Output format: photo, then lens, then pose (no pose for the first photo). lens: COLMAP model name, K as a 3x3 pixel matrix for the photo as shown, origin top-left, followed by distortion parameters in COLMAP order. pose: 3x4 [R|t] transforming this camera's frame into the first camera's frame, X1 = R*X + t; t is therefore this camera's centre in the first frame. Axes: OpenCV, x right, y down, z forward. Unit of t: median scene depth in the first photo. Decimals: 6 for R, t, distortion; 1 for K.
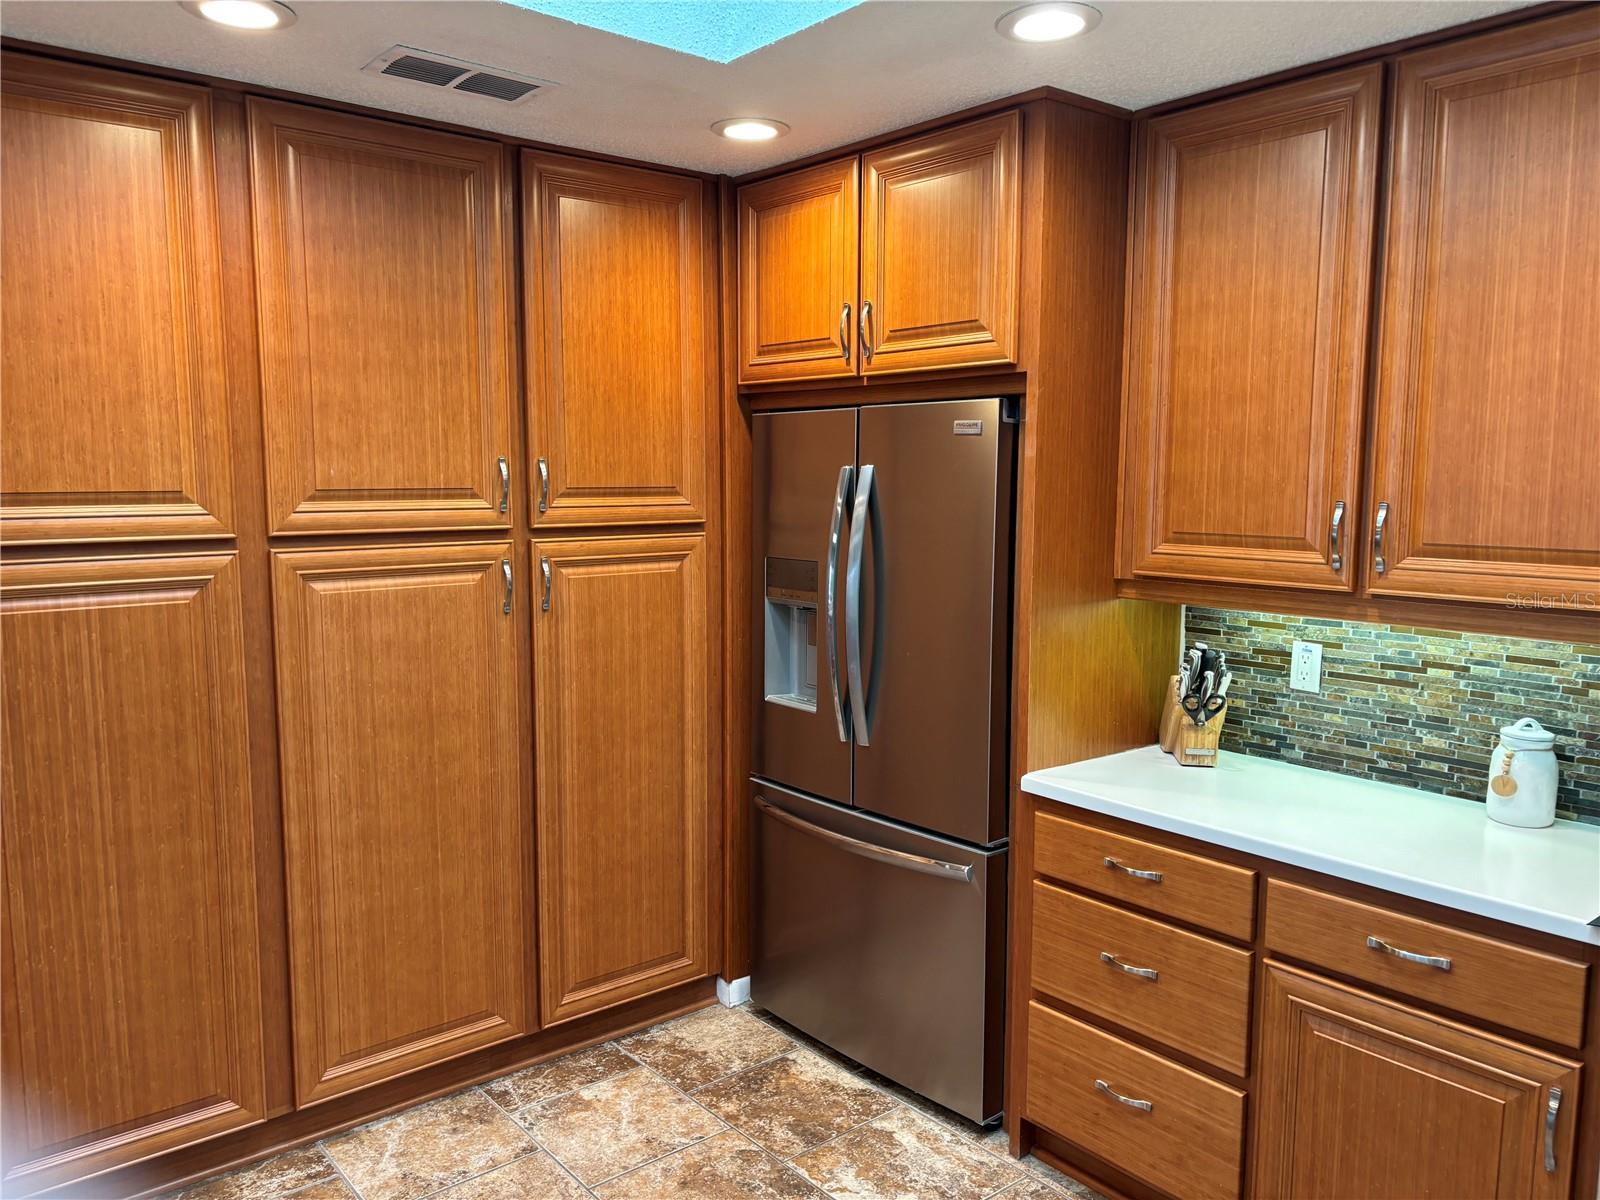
lens RADIAL K [[1209.7, 0, 795.1], [0, 1209.7, 609.7], [0, 0, 1]] dist [0.061106, -0.066914]
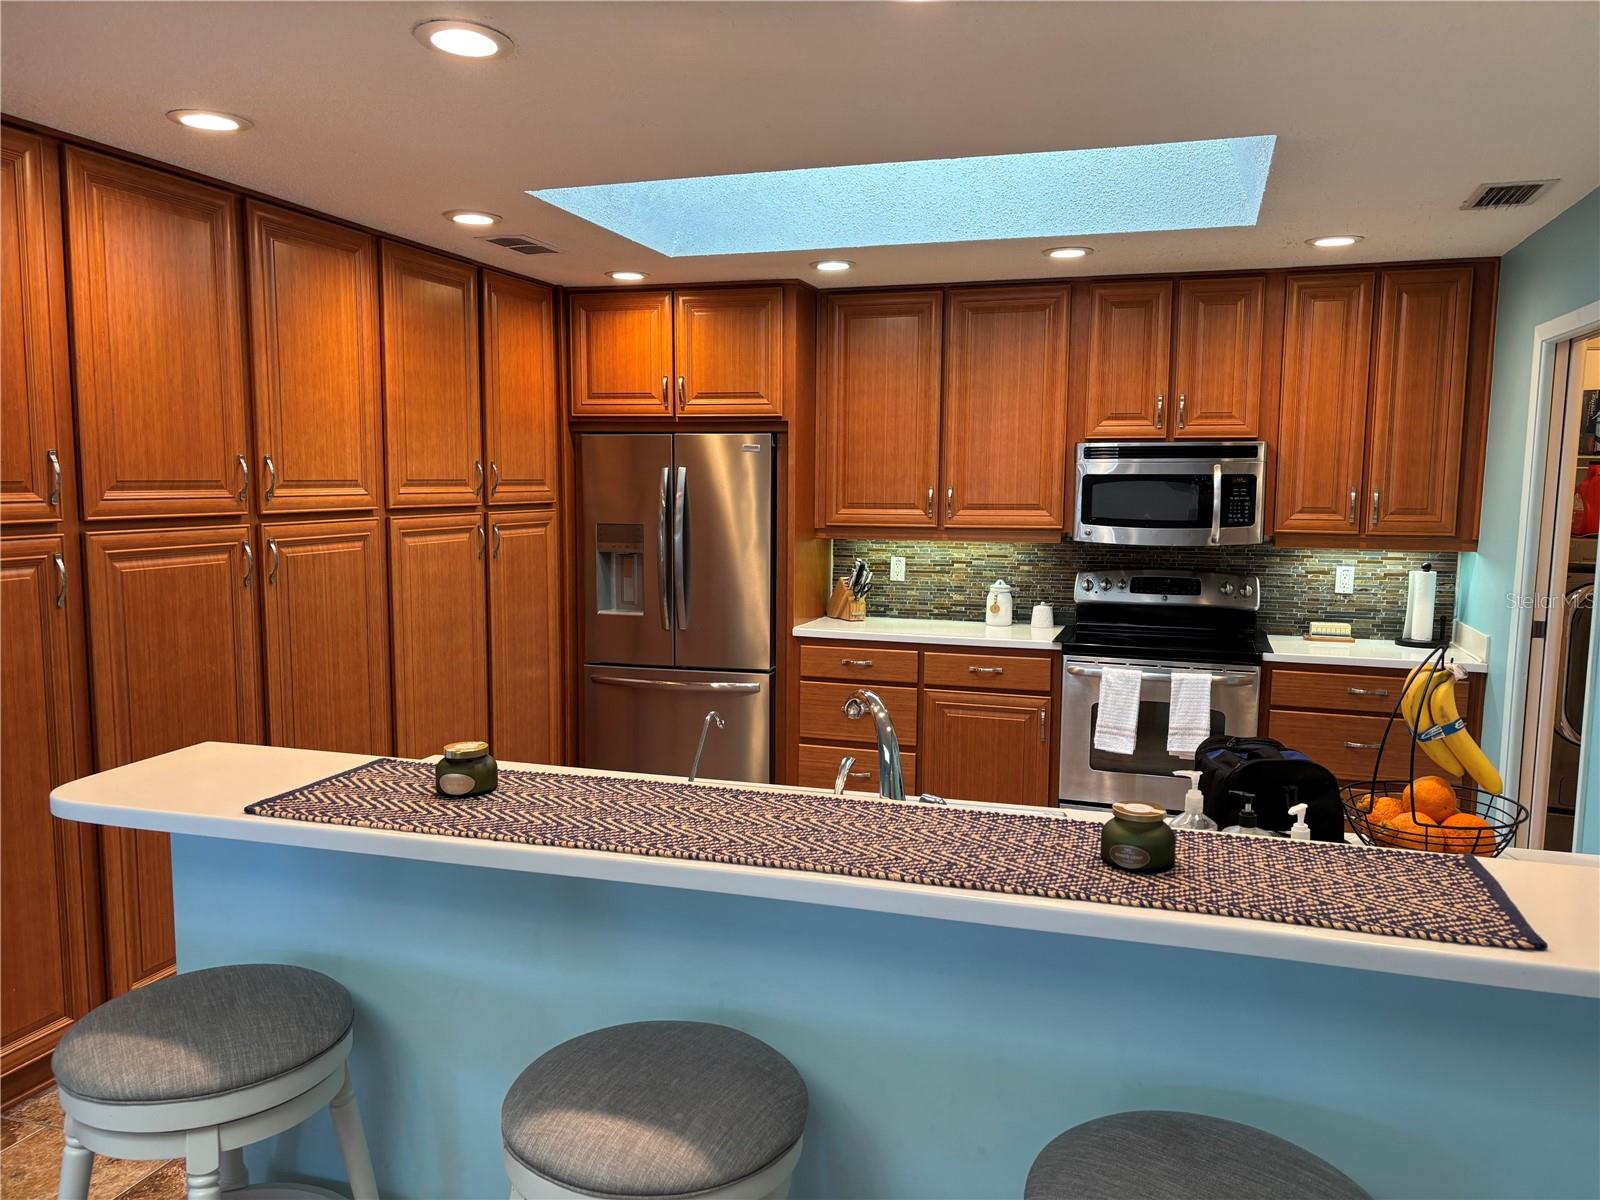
lens RADIAL K [[1204.8, 0, 798.7], [0, 1204.8, 625.7], [0, 0, 1]] dist [0.110233, -0.170074]
pose [[0.841070, -0.063385, 0.537200, -0.796836], [0.058280, 0.997948, 0.026503, 0.077058], [-0.537777, 0.009017, 0.843039, -0.599733]]
